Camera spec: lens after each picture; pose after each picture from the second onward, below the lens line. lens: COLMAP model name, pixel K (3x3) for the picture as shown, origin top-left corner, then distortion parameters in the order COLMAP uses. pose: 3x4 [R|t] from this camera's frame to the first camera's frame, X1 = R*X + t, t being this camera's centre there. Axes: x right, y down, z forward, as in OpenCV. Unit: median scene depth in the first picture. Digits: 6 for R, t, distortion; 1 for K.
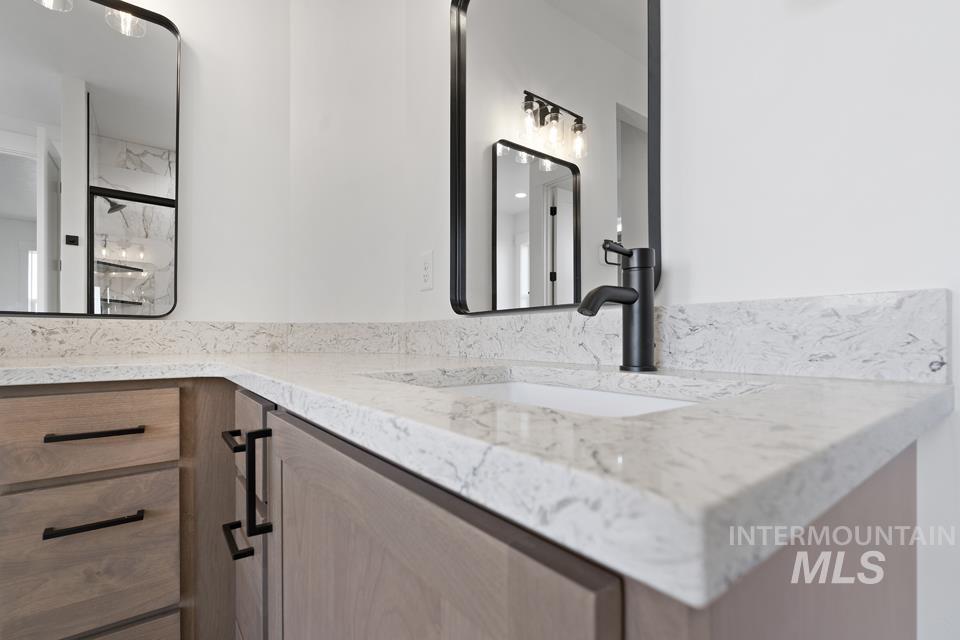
lens RADIAL K [[432.6, 0, 482.1], [0, 432.6, 328.2], [0, 0, 1]] dist [-0.007698, 0.001480]
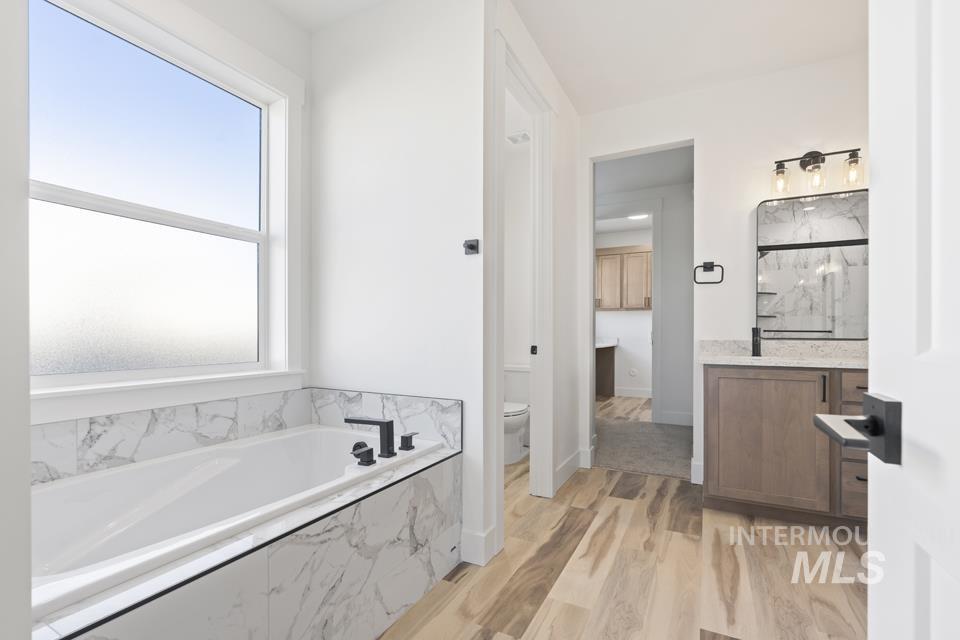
lens RADIAL K [[432.6, 0, 482.1], [0, 432.6, 328.2], [0, 0, 1]] dist [-0.007698, 0.001480]
pose [[0.423501, -0.013251, -0.905799, 0.299190], [0.021200, 0.999764, -0.004713, -0.133467], [0.905648, -0.017207, 0.423682, -1.820552]]
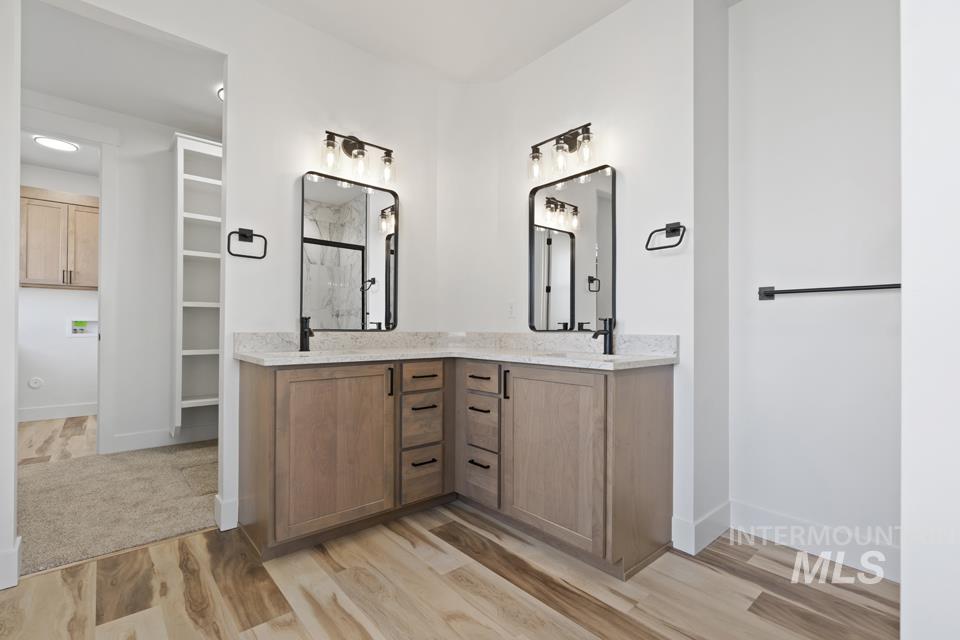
lens RADIAL K [[432.6, 0, 482.1], [0, 432.6, 328.2], [0, 0, 1]] dist [-0.007698, 0.001480]
pose [[0.998001, 0.004130, 0.063058, -0.545155], [-0.005720, 0.999670, 0.025062, -0.120044], [-0.062934, -0.025373, 0.997695, -1.499657]]
